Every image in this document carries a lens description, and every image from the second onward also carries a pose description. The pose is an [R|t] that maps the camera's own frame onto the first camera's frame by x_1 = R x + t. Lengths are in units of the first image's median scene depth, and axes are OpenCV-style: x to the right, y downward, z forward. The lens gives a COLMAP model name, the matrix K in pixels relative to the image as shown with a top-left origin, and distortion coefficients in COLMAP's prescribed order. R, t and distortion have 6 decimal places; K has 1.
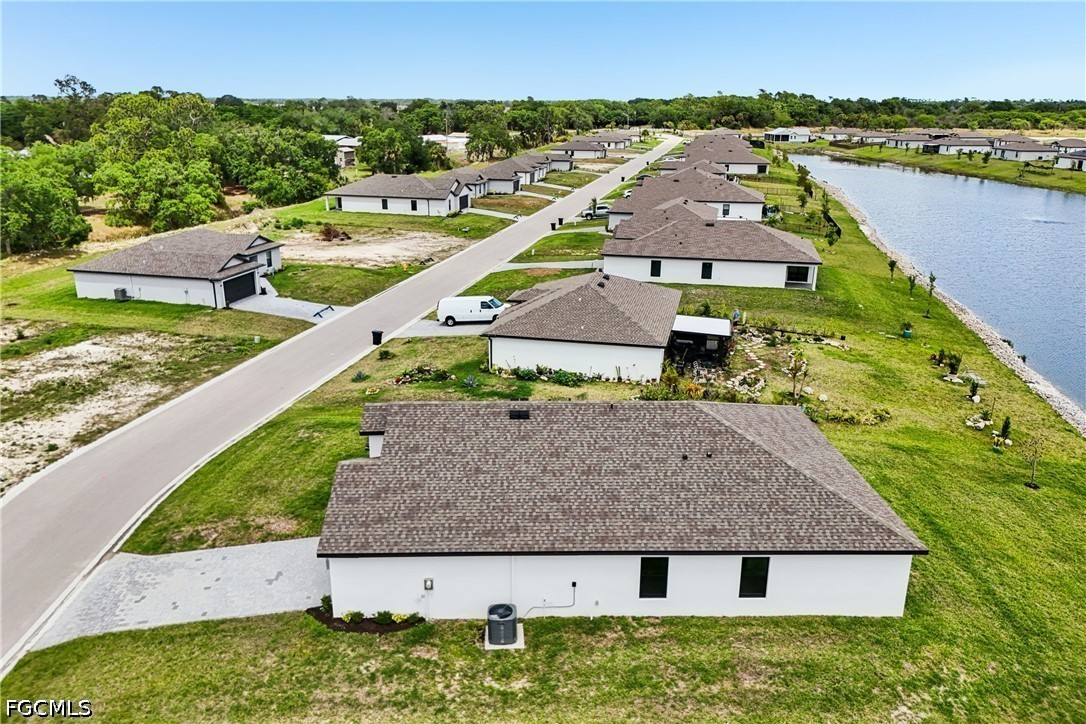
lens RADIAL K [[823.2, 0, 543.0], [0, 823.2, 362.0], [0, 0, 1]] dist [0.059551, -0.063333]
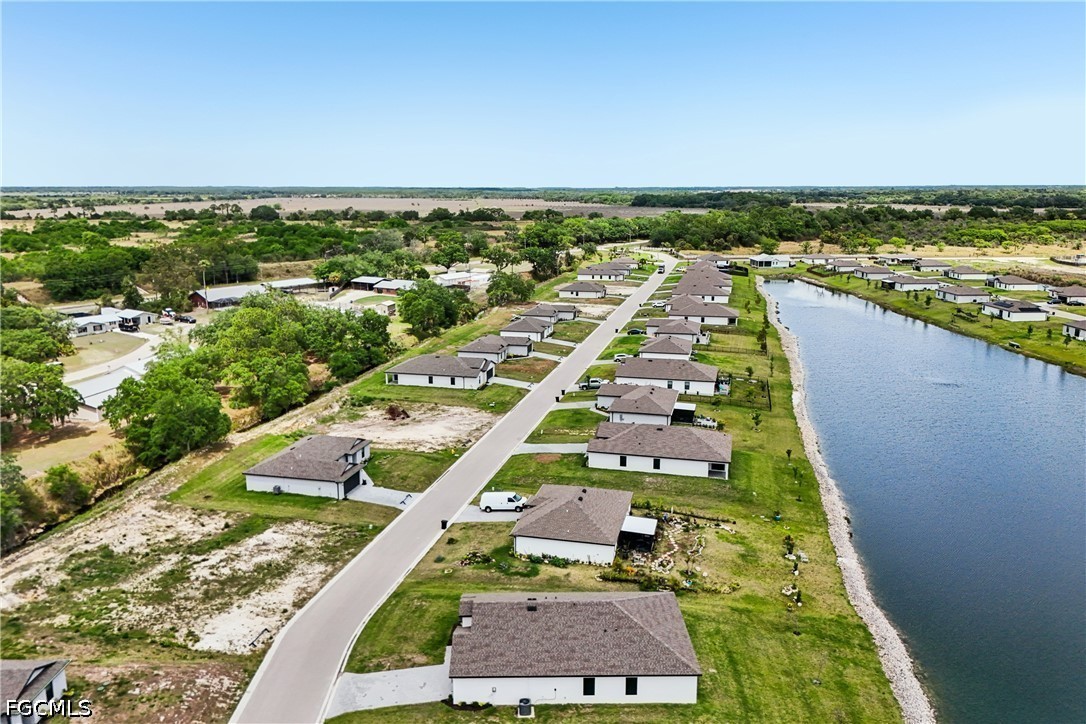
lens RADIAL K [[823.2, 0, 543.0], [0, 823.2, 362.0], [0, 0, 1]] dist [0.059551, -0.063333]
pose [[0.999844, -0.007535, -0.015975, 0.024591], [0.006000, 0.995551, -0.094028, -0.228375], [0.016613, 0.093917, 0.995441, -0.751294]]
